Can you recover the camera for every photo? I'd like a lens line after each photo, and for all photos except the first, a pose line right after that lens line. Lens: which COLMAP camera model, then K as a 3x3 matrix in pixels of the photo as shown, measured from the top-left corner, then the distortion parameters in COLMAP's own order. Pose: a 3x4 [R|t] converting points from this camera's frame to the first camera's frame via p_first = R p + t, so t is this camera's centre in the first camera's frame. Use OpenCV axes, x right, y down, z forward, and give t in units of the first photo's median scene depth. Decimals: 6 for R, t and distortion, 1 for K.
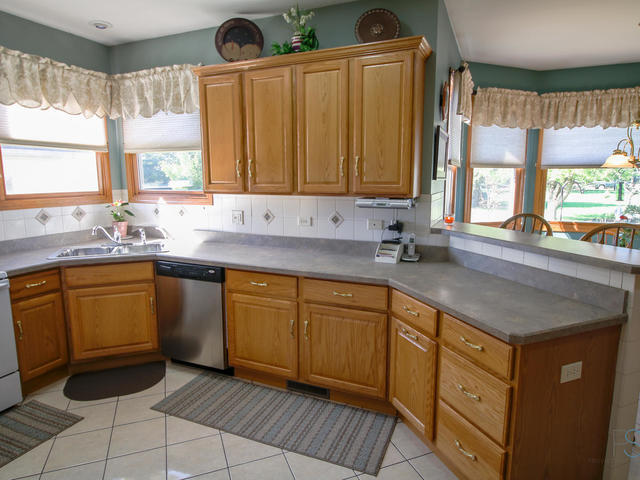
lens RADIAL K [[395.0, 0, 320.0], [0, 395.0, 240.0], [0, 0, 1]] dist [-0.001573, -0.002004]
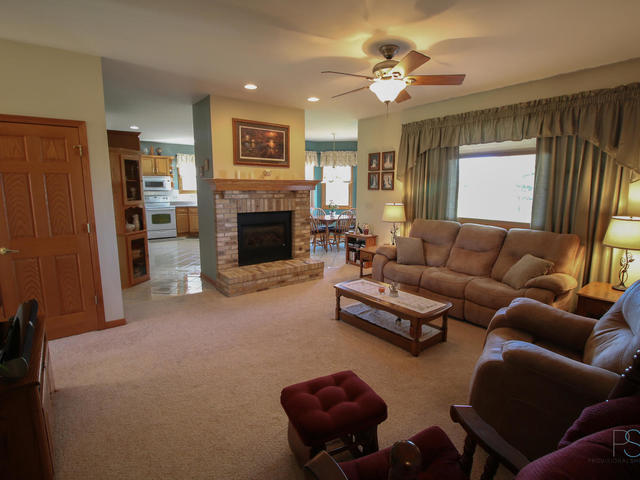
lens RADIAL K [[332.9, 0, 320.0], [0, 332.9, 240.0], [0, 0, 1]] dist [-0.000402, -0.000212]
pose [[0.876561, 0.080978, -0.474429, 1.977188], [-0.081408, 0.996487, 0.019674, 0.201335], [0.474356, 0.021377, 0.880074, -1.237341]]
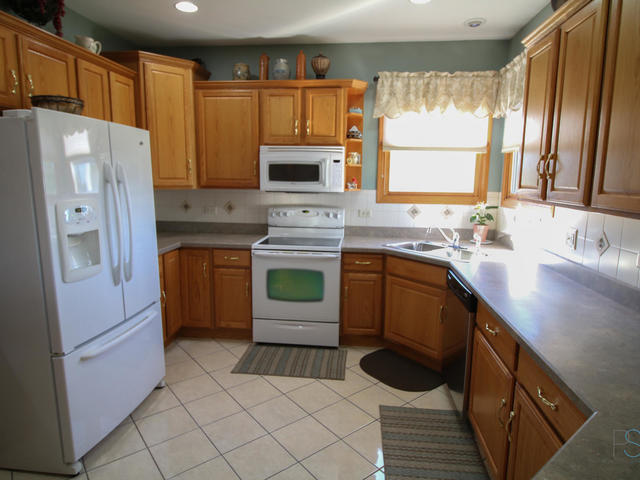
lens RADIAL K [[395.0, 0, 320.0], [0, 395.0, 240.0], [0, 0, 1]] dist [-0.001573, -0.002004]
pose [[0.303653, 0.156940, -0.939769, 0.336682], [-0.165078, 0.980090, 0.110334, -0.062351], [0.938373, 0.121632, 0.323514, 0.392251]]
